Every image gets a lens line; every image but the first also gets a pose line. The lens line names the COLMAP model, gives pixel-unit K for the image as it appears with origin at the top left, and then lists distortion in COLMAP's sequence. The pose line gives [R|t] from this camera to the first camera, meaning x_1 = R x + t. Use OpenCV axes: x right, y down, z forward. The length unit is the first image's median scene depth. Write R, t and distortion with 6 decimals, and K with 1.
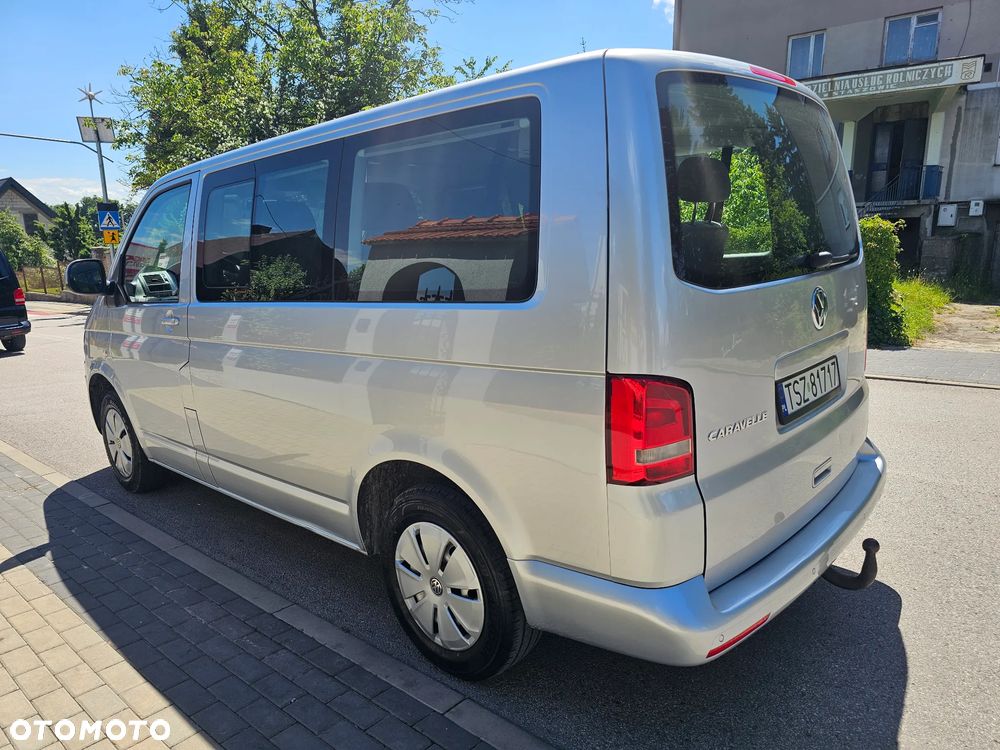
lens RADIAL K [[691.0, 0, 500.0], [0, 691.0, 375.0], [0, 0, 1]] dist [0.050542, -0.049531]
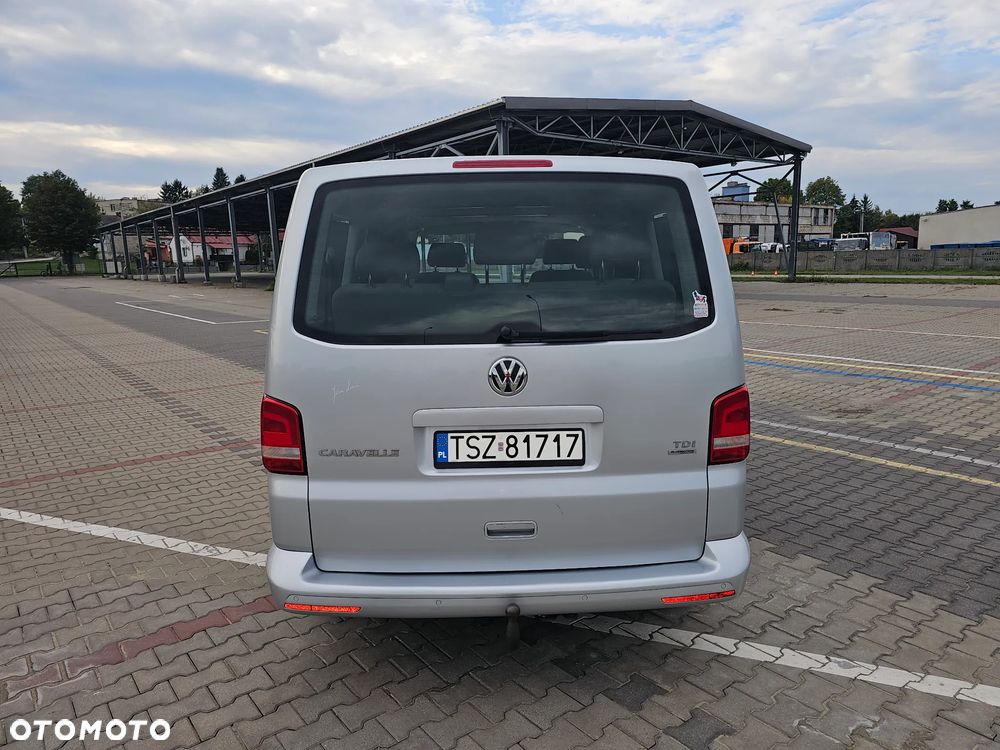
lens RADIAL K [[689.8, 0, 521.1], [0, 689.8, 380.0], [0, 0, 1]] dist [0.055542, -0.035969]
pose [[0.698030, 0.170594, -0.695451, 1.224994], [-0.165643, 0.983333, 0.074954, -0.174991], [0.696647, 0.062877, 0.714653, 0.255050]]
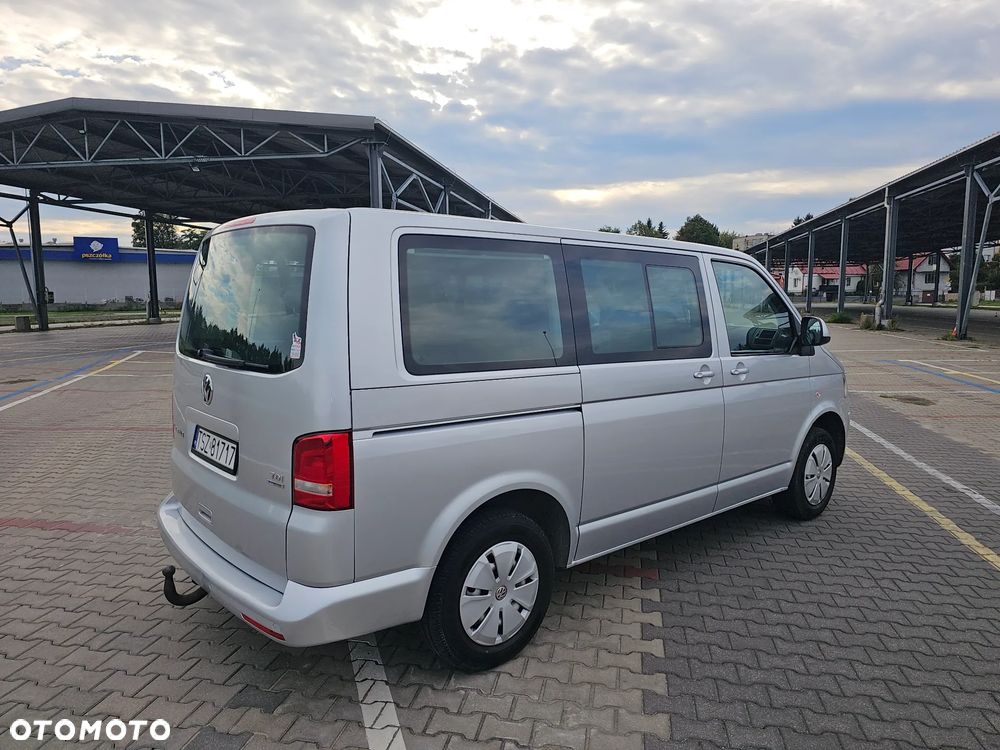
lens RADIAL K [[688.5, 0, 515.6], [0, 688.5, 372.1], [0, 0, 1]] dist [0.056326, -0.045652]
pose [[-0.101501, 0.173431, -0.979601, 1.725914], [-0.196213, 0.961855, 0.190620, -0.506896], [0.975294, 0.211559, -0.063600, 1.676746]]
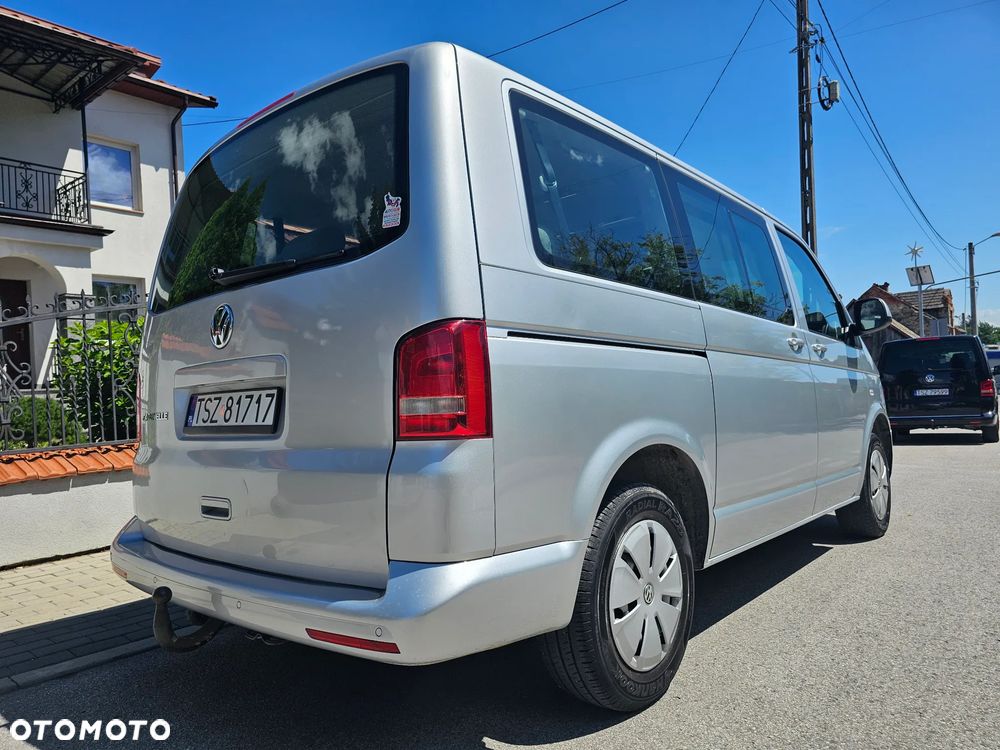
lens RADIAL K [[691.0, 0, 500.0], [0, 691.0, 375.0], [0, 0, 1]] dist [0.050542, -0.049531]
pose [[0.034253, 0.012306, -0.999337, 1.431242], [-0.159363, 0.987197, 0.006694, -0.097420], [0.986626, 0.159028, 0.035775, 1.363227]]
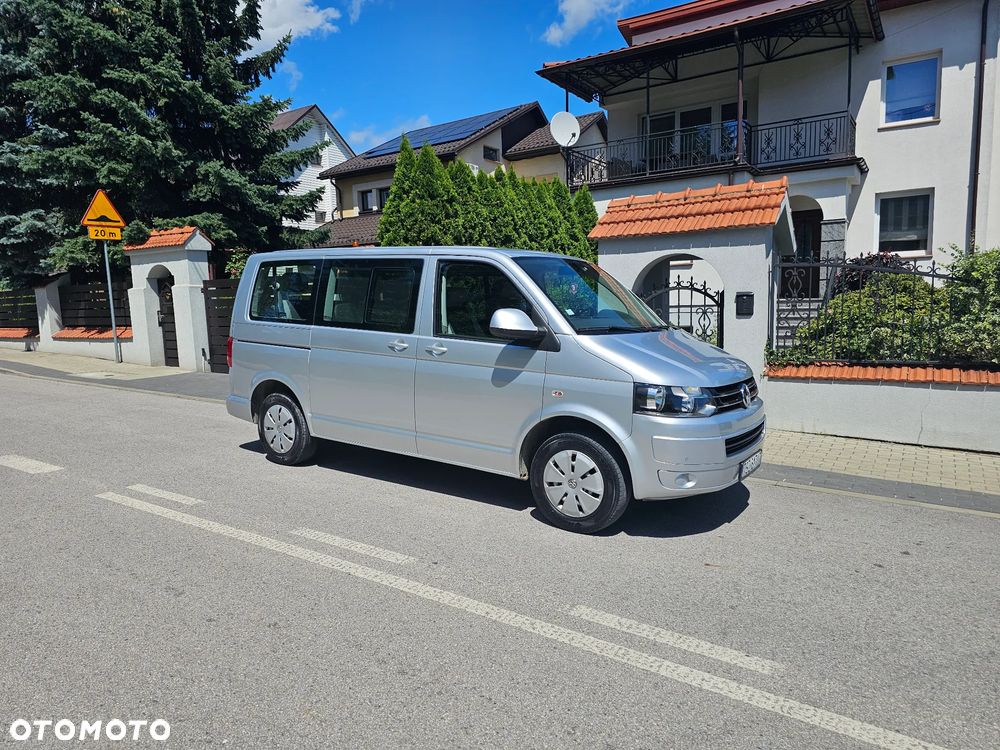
lens RADIAL K [[668.3, 0, 461.9], [0, 668.3, 377.2], [0, 0, 1]] dist [0.066988, -0.044420]
pose [[-0.993003, 0.061591, -0.100750, -0.004955], [0.026453, 0.947542, 0.318535, -0.893080], [0.115084, 0.313642, -0.942542, 4.304787]]
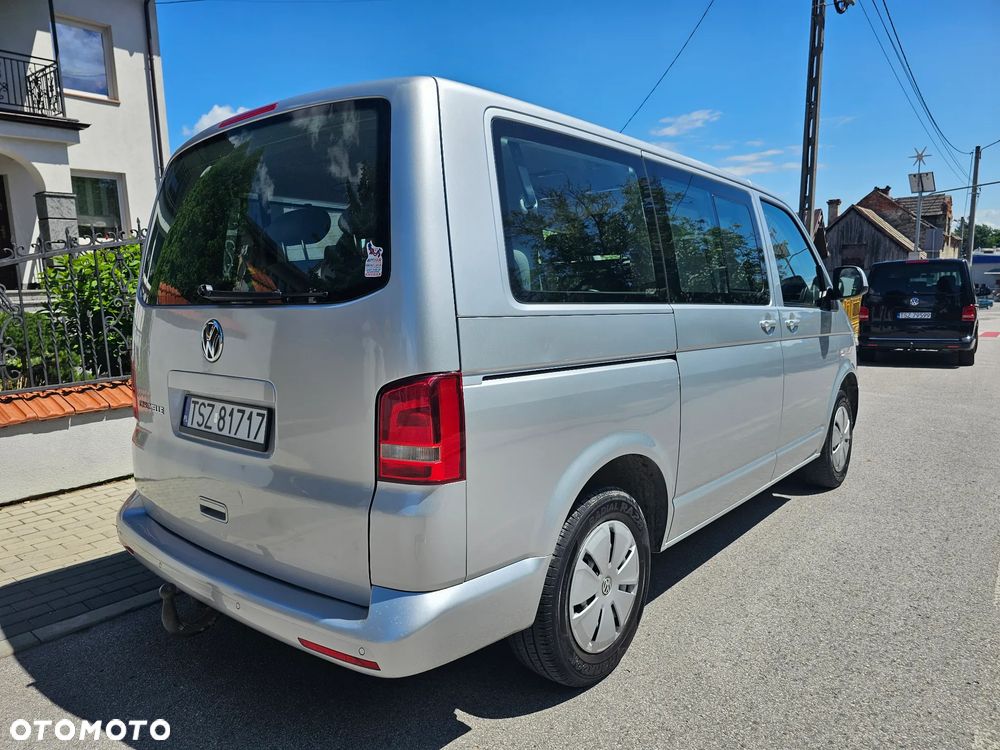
lens RADIAL K [[691.0, 0, 500.0], [0, 691.0, 375.0], [0, 0, 1]] dist [0.050542, -0.049531]
pose [[0.044976, 0.170829, -0.984274, 1.474109], [-0.184536, 0.969736, 0.159873, -0.284872], [0.981796, 0.174443, 0.075139, 1.349246]]
